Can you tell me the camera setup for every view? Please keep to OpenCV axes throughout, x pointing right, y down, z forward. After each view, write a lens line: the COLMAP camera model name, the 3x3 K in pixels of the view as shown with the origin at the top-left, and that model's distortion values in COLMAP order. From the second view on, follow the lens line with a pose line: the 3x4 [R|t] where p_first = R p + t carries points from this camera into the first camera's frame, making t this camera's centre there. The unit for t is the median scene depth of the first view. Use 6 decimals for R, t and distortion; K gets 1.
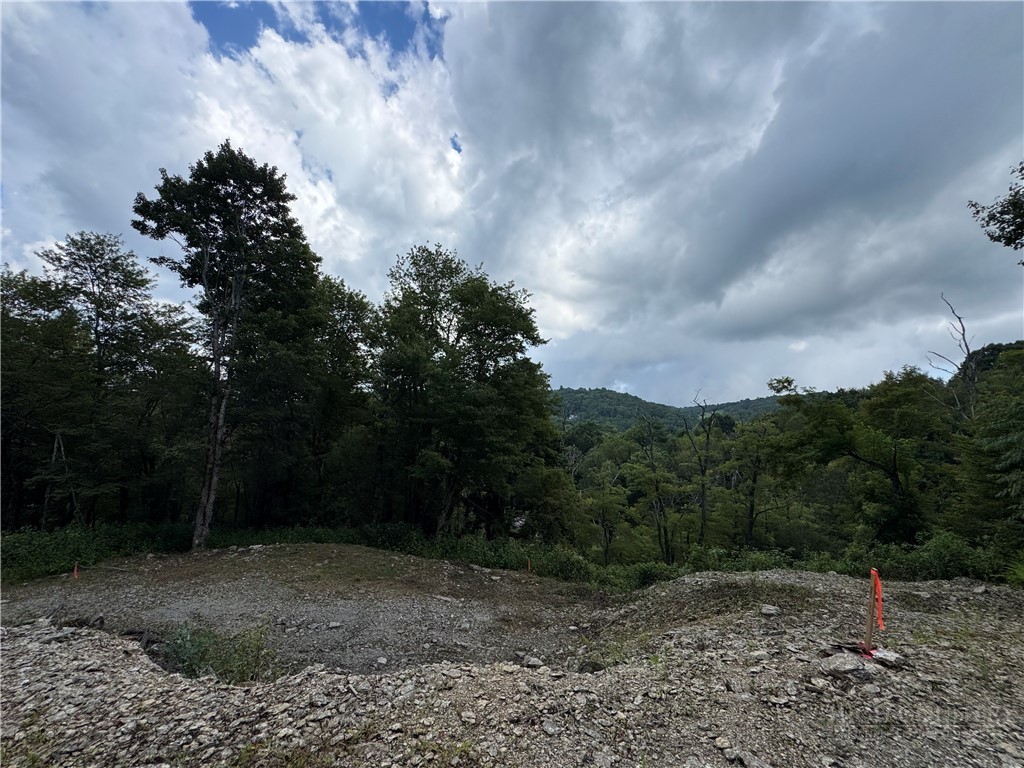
lens RADIAL K [[409.8, 0, 511.1], [0, 409.8, 382.8], [0, 0, 1]] dist [-0.003481, 0.000789]
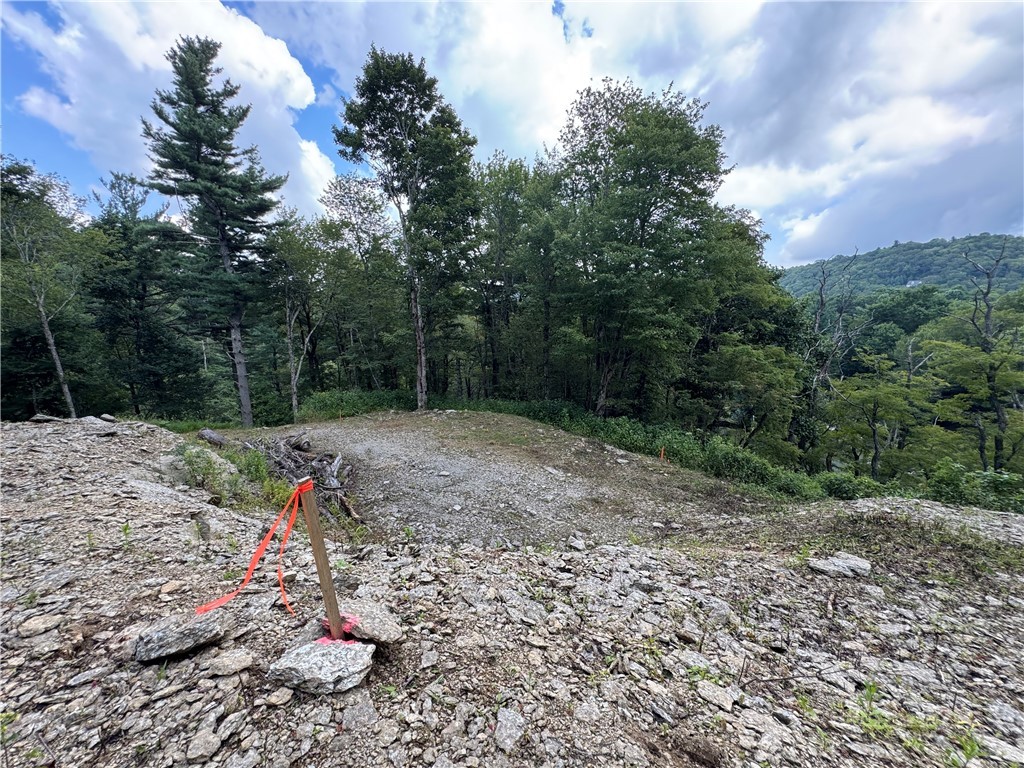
lens RADIAL K [[408.5, 0, 511.0], [0, 408.5, 383.3], [0, 0, 1]] dist [-0.002393, 0.000491]
pose [[0.809342, 0.035051, -0.586291, 0.297123], [0.123831, 0.965596, 0.228670, 0.068520], [0.574135, -0.257673, 0.777157, 0.190173]]
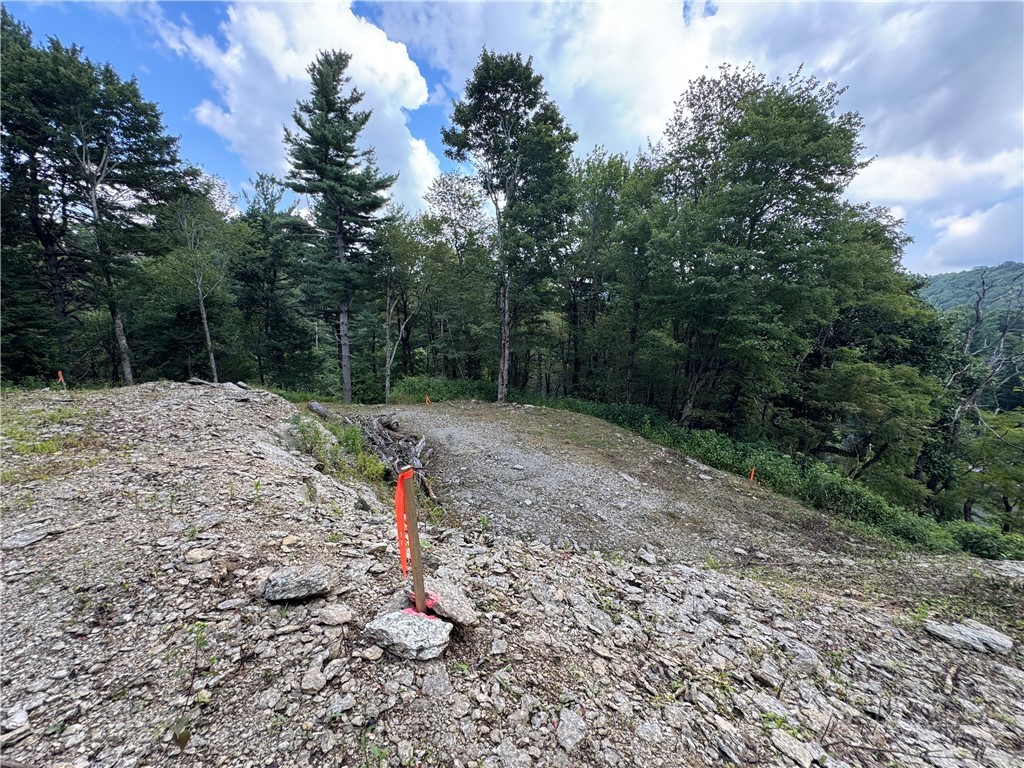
lens RADIAL K [[408.5, 0, 511.0], [0, 408.5, 383.3], [0, 0, 1]] dist [-0.002393, 0.000491]
pose [[0.675943, 0.105153, -0.729414, 0.297734], [0.084525, 0.972174, 0.218479, 0.062790], [0.732091, -0.209332, 0.648246, 0.185535]]
